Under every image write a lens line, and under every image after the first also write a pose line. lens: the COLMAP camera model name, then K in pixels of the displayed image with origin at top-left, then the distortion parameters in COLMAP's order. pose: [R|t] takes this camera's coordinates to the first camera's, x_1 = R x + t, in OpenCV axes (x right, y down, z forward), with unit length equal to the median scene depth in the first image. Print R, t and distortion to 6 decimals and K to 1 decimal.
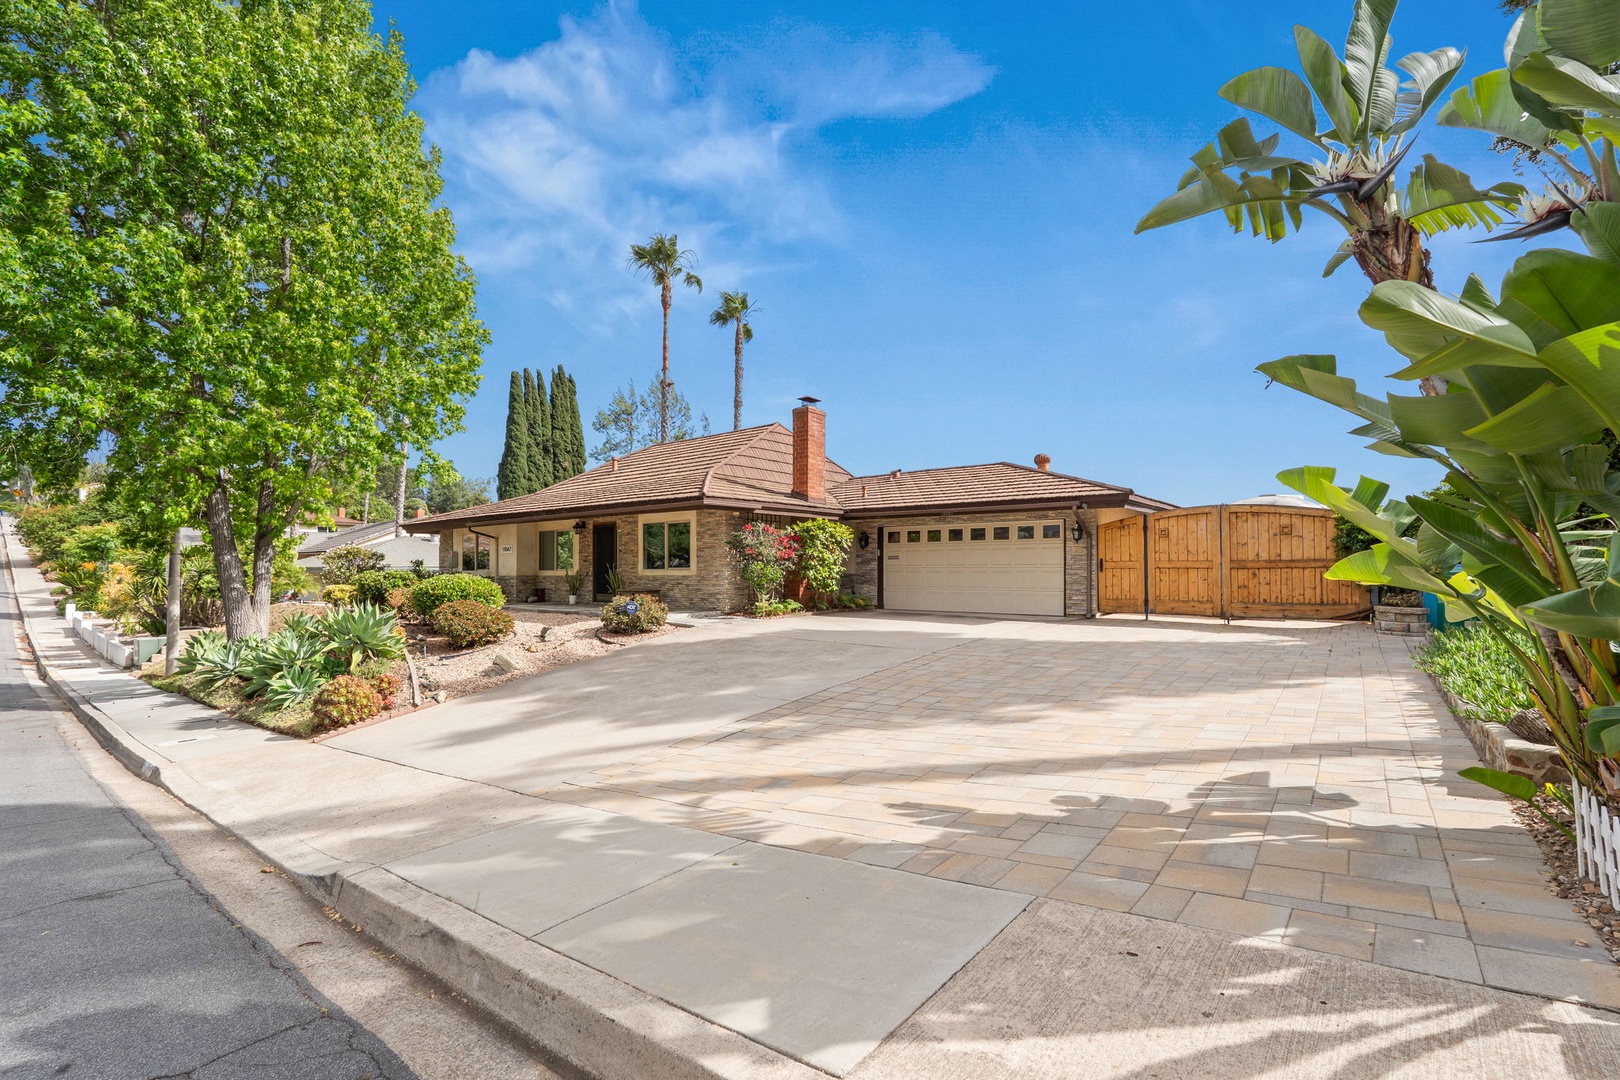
lens RADIAL K [[728.5, 0, 813.3], [0, 728.5, 561.0], [0, 0, 1]] dist [-0.005676, 0.000614]
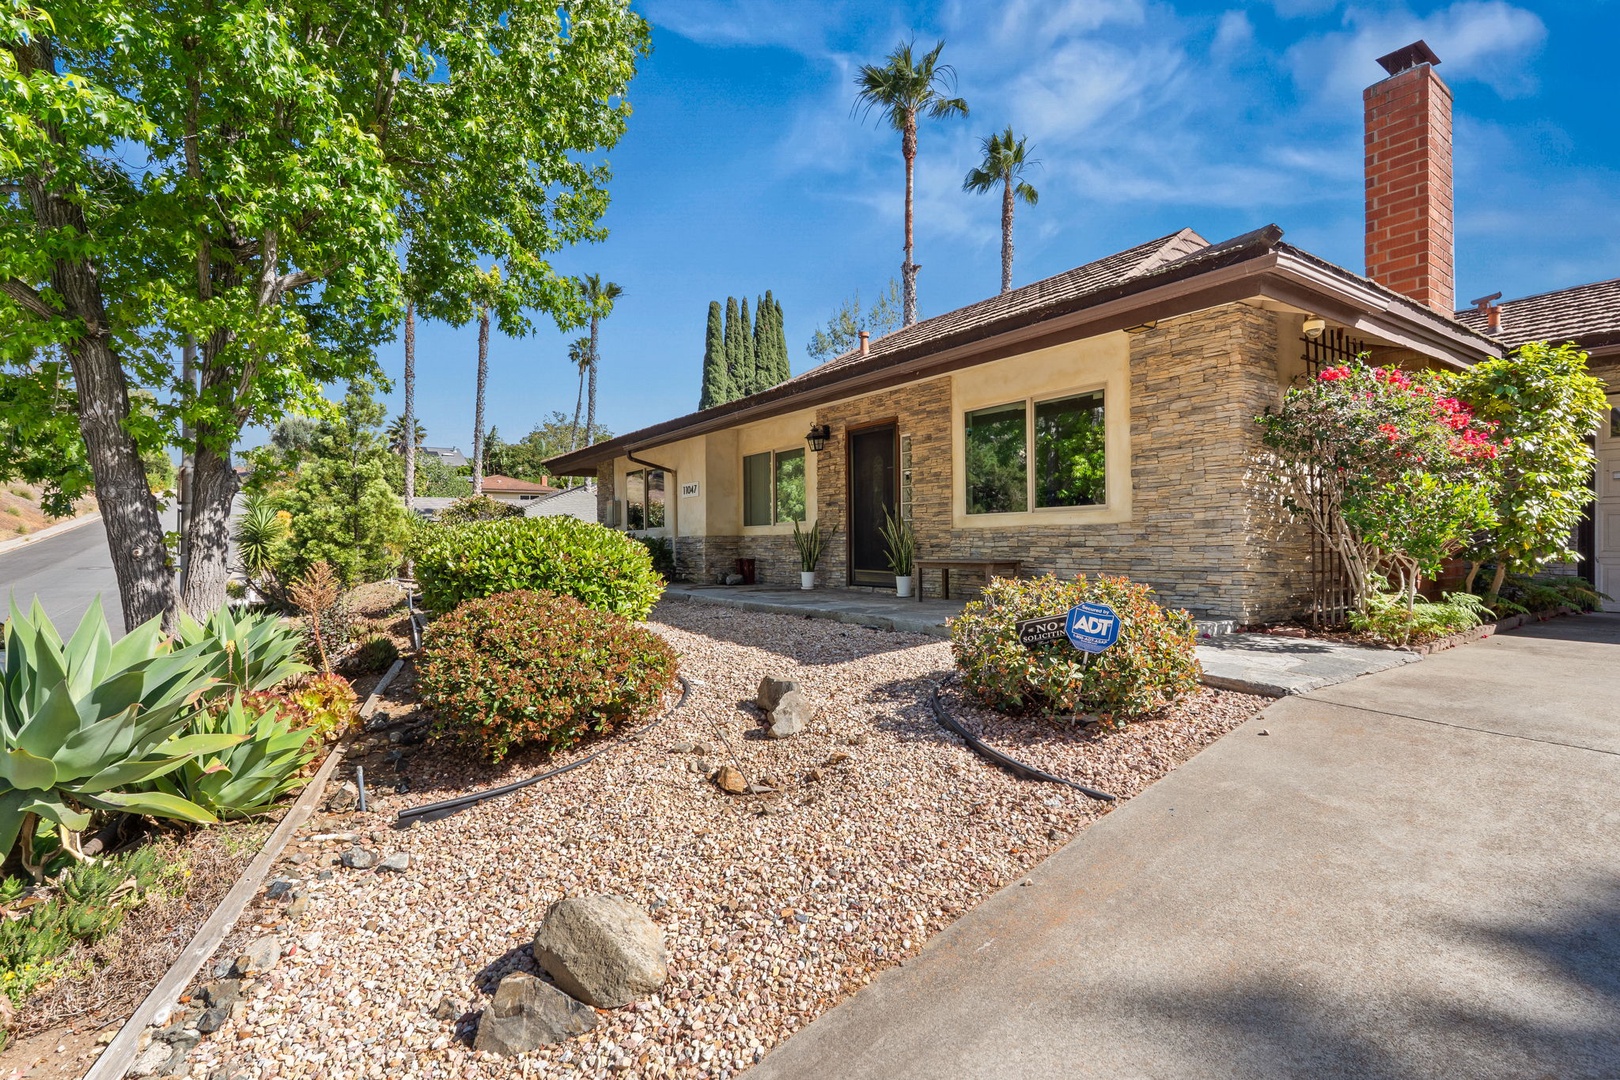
lens RADIAL K [[794.9, 0, 799.0], [0, 794.9, 550.9], [0, 0, 1]] dist [-0.005522, 0.002704]
pose [[0.958662, -0.003356, -0.284526, -0.199858], [0.010335, 0.999681, 0.023031, 0.021886], [0.284358, -0.025020, 0.958392, 0.522985]]
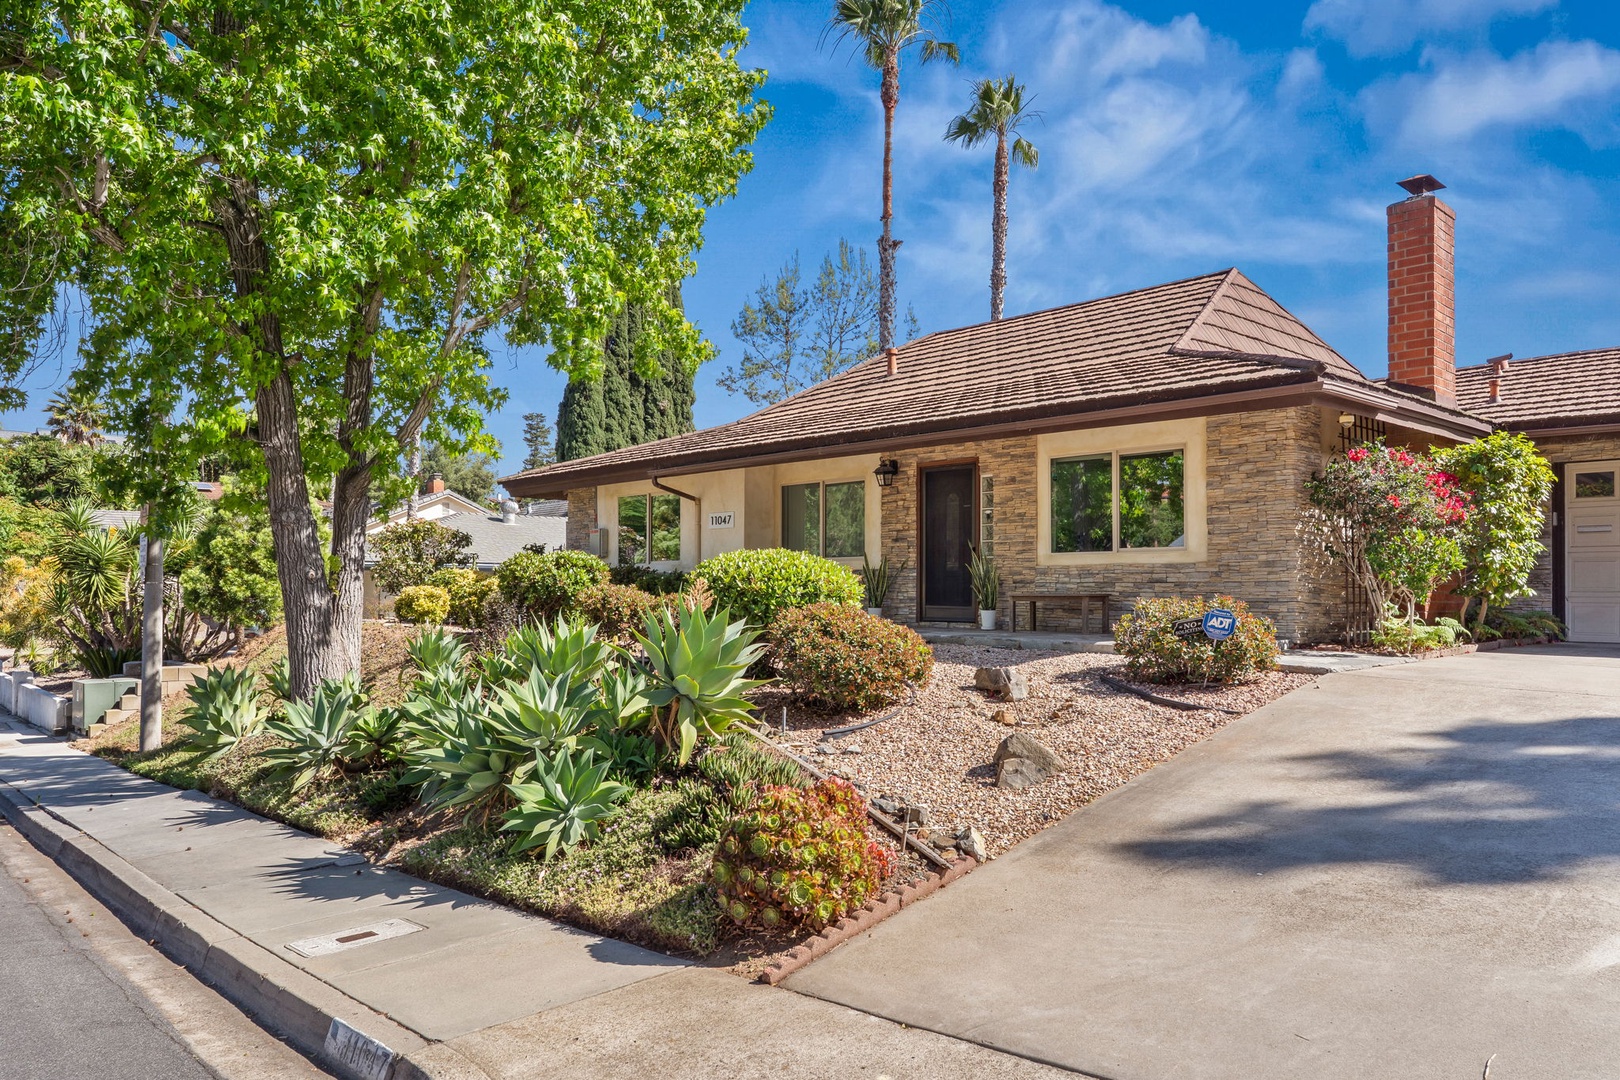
lens RADIAL K [[1172.6, 0, 822.7], [0, 1172.6, 577.0], [0, 0, 1]] dist [0.010740, -0.009839]
pose [[0.990341, 0.004249, -0.138586, -0.284732], [-0.003926, 0.999989, 0.002606, 0.026601], [0.138596, -0.002037, 0.990347, 0.219226]]
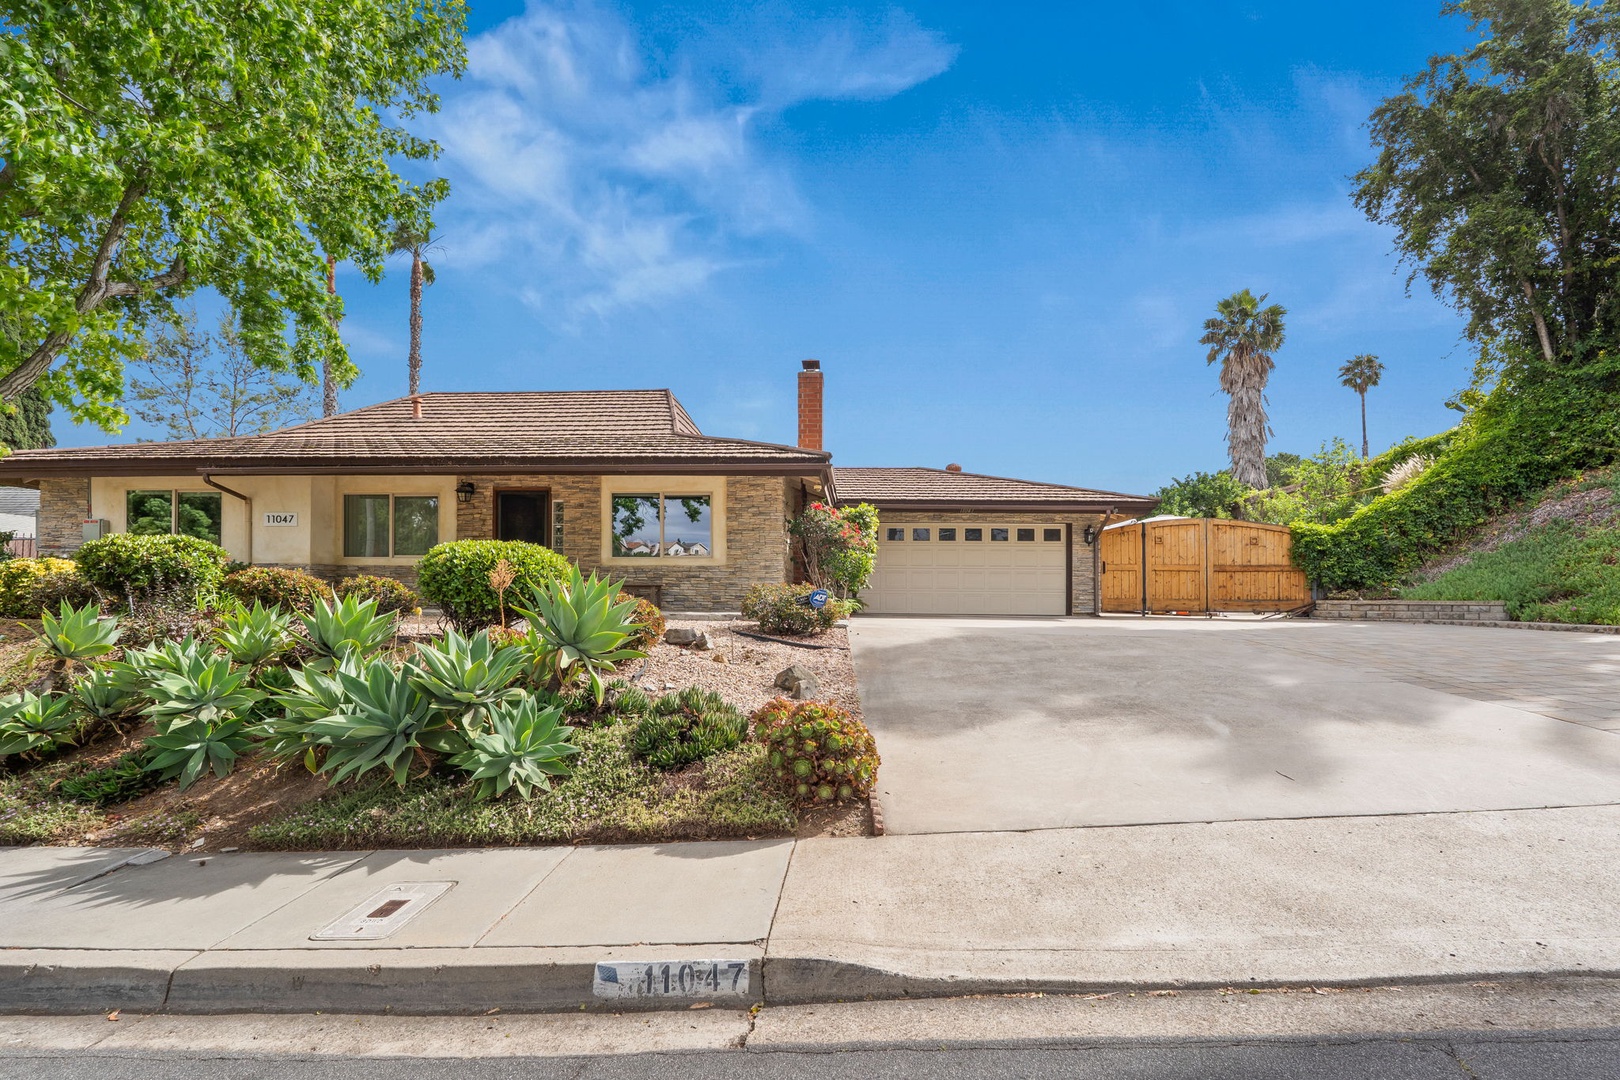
lens RADIAL K [[728.5, 0, 833.5], [0, 728.5, 598.1], [0, 0, 1]] dist [-0.005676, 0.000614]
pose [[0.810936, 0.009763, 0.585053, -0.489544], [-0.018597, 0.999786, 0.009093, 0.042361], [-0.584839, -0.018254, 0.810944, 0.305193]]
